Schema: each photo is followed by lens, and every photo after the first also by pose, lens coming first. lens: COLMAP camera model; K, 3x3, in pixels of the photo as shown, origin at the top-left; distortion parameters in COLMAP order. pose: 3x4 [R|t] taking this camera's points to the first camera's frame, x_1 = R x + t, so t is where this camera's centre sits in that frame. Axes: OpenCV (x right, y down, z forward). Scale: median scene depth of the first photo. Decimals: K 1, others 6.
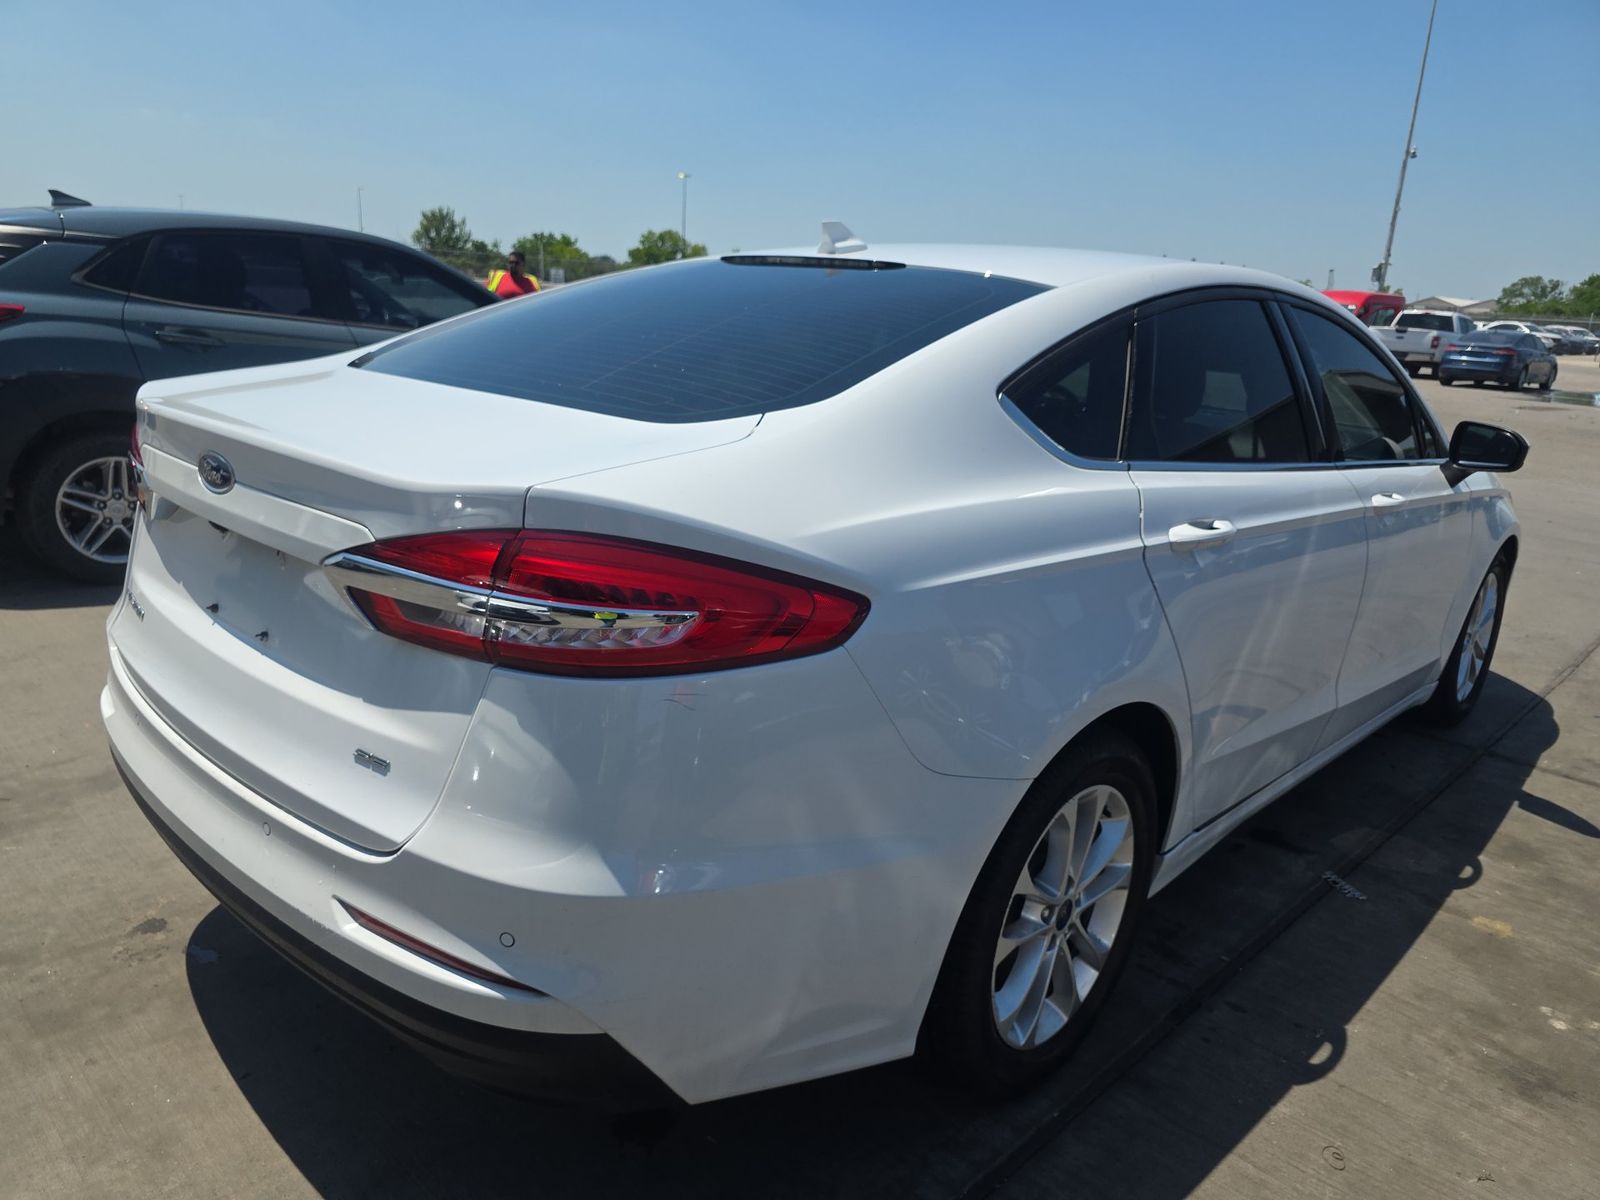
lens RADIAL K [[1140.0, 0, 800.0], [0, 1140.0, 600.0], [0, 0, 1]] dist [-0.007432, -0.004482]
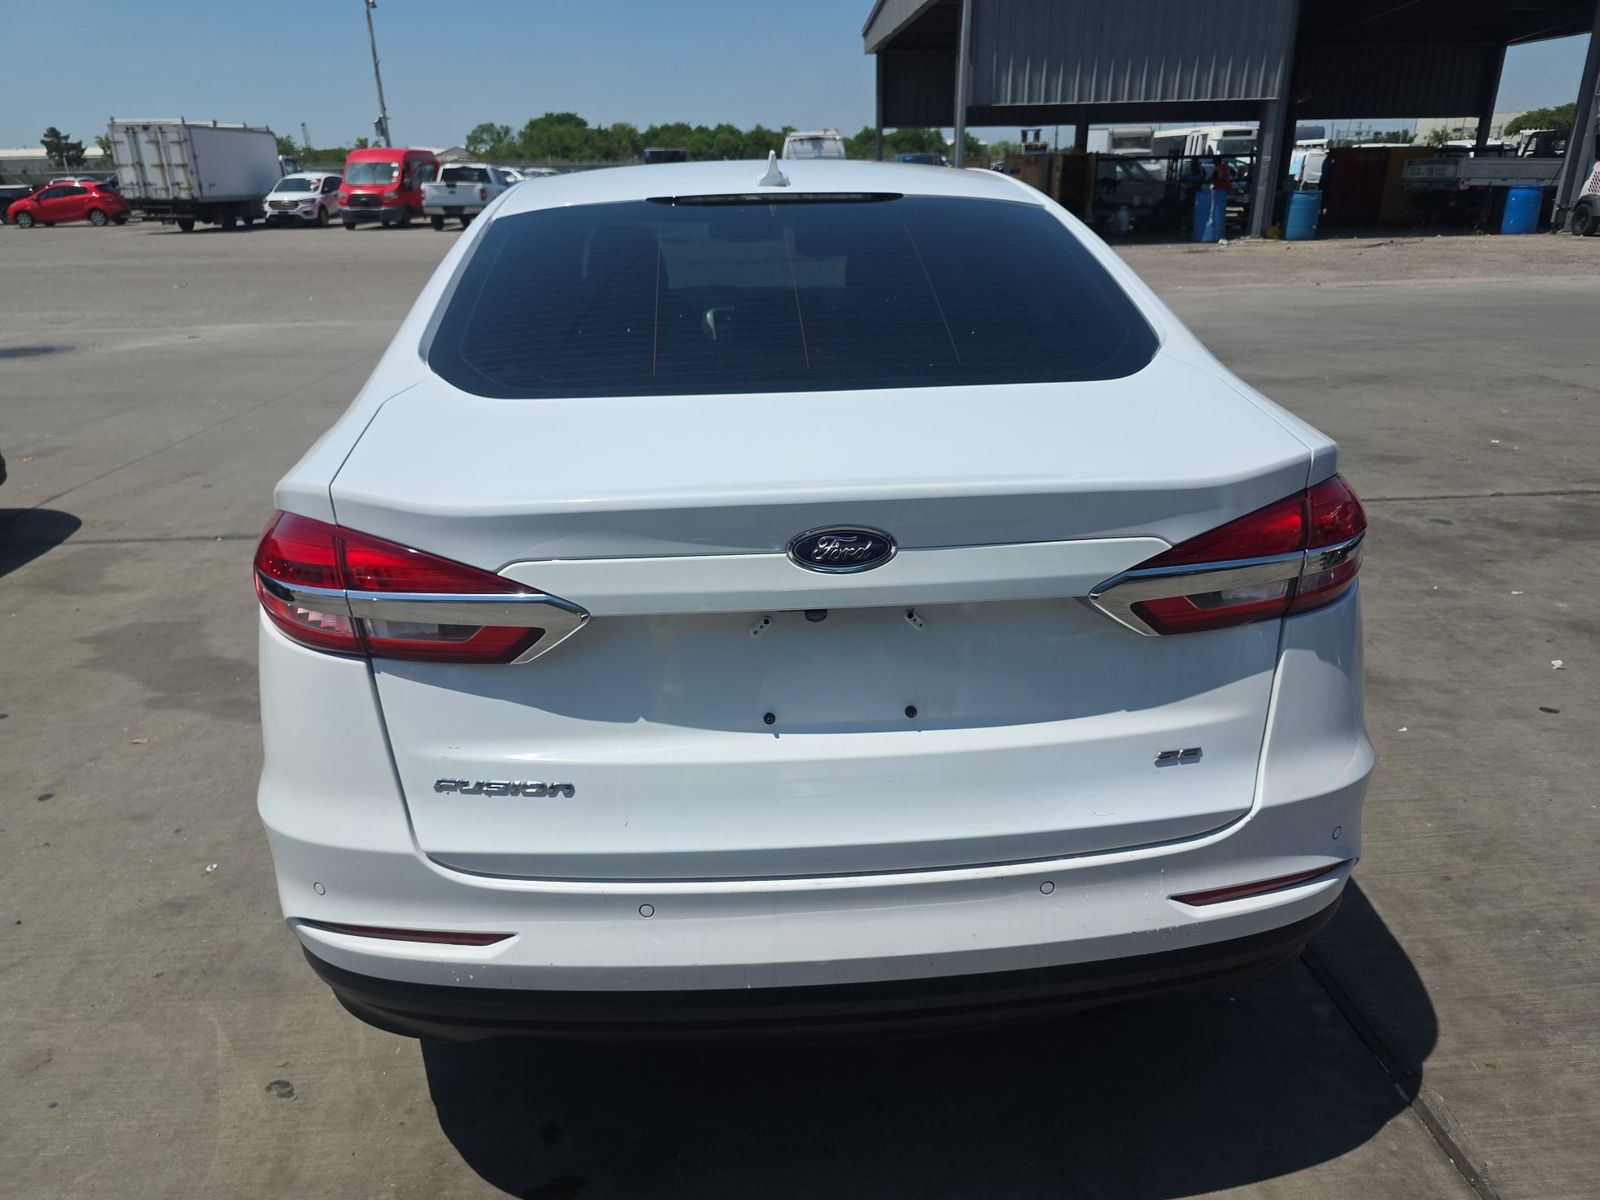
lens RADIAL K [[1098.5, 0, 800.0], [0, 1098.5, 600.0], [0, 0, 1]] dist [0.036282, -0.003730]
pose [[0.669510, -0.331736, 0.664611, -0.072093], [0.248058, 0.943220, 0.220915, -0.017440], [-0.700160, 0.016958, 0.713785, 0.031508]]
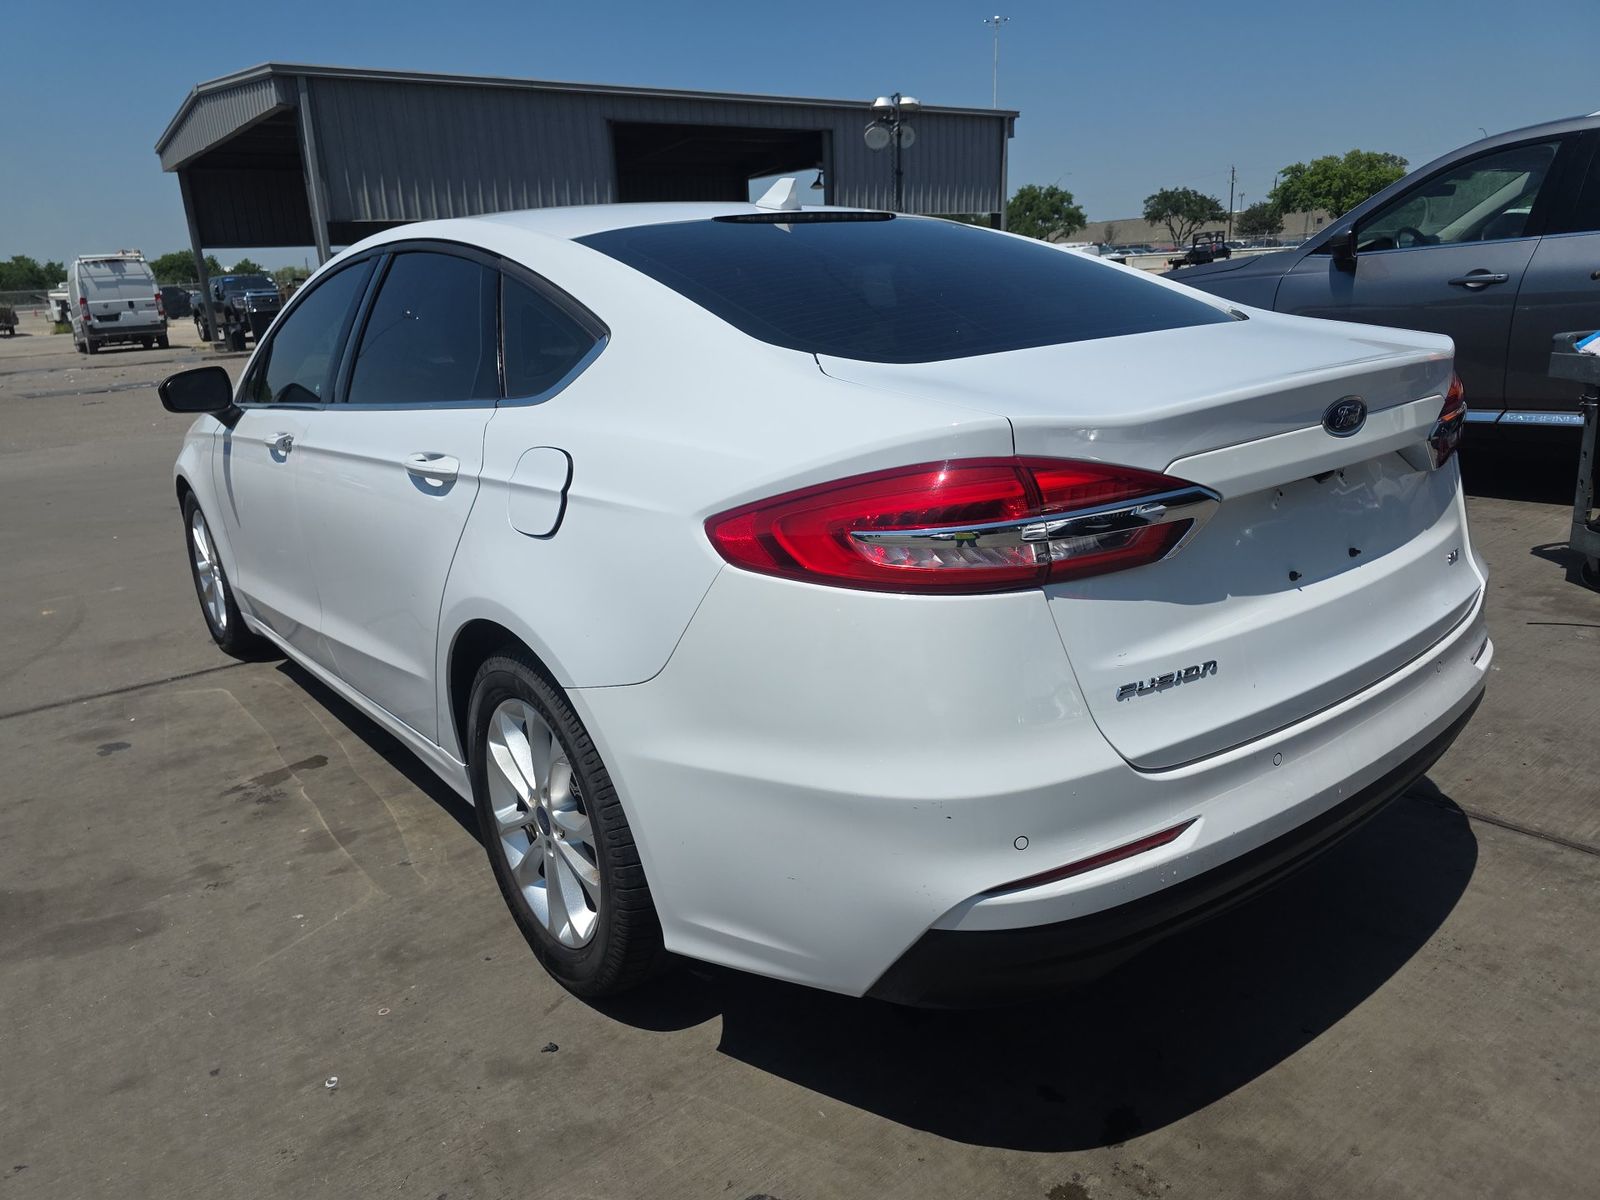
lens RADIAL K [[1116.6, 0, 798.3], [0, 1116.6, 558.2], [0, 0, 1]] dist [0.002618, -0.000880]
pose [[0.127630, -0.307898, 0.942820, -0.105606], [0.312801, 0.914577, 0.256330, -0.027586], [-0.941205, 0.262200, 0.213038, 0.086744]]
